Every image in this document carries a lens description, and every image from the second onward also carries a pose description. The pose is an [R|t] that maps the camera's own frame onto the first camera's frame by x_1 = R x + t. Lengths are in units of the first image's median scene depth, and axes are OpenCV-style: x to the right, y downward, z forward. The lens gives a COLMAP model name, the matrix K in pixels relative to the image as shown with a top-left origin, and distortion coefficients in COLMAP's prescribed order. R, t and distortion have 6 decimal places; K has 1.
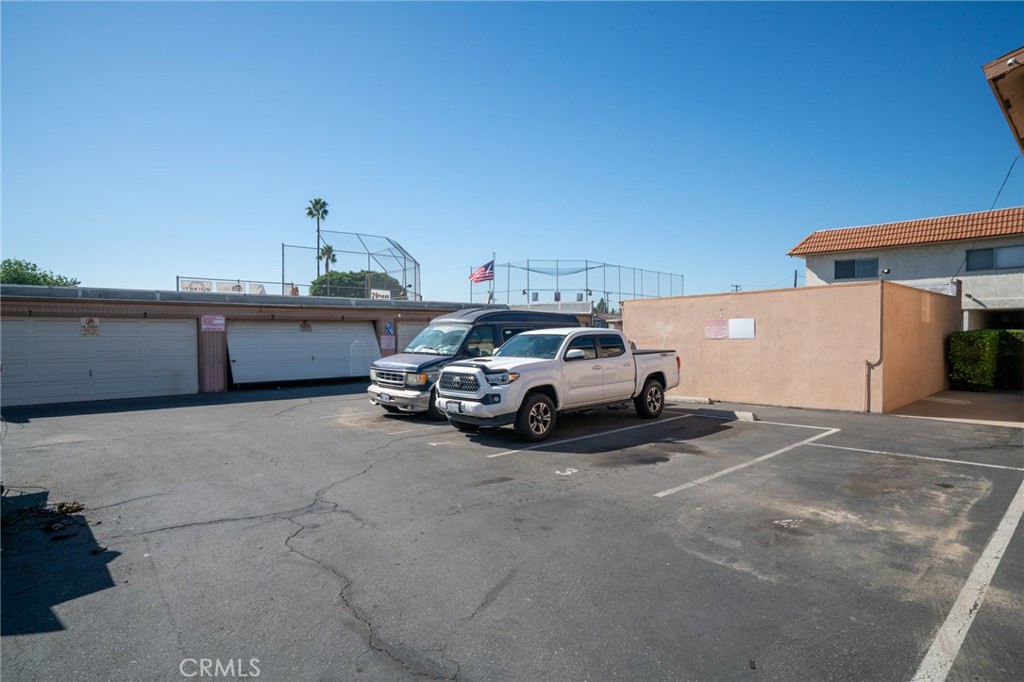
lens RADIAL K [[554.5, 0, 513.9], [0, 554.5, 339.9], [0, 0, 1]] dist [-0.000216, 0.001255]
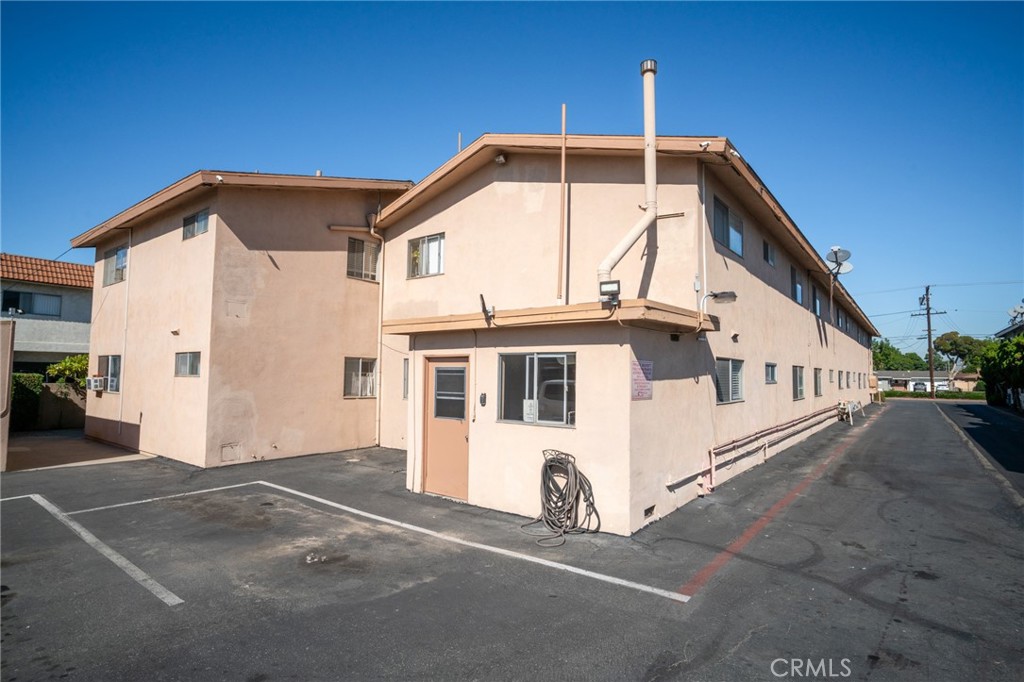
lens RADIAL K [[523.2, 0, 513.3], [0, 523.2, 342.6], [0, 0, 1]] dist [0.002865, 0.001775]
pose [[-0.155058, 0.068690, 0.985514, -0.639568], [-0.005732, 0.997500, -0.070428, -0.033743], [-0.987889, -0.016569, -0.154276, 0.765798]]
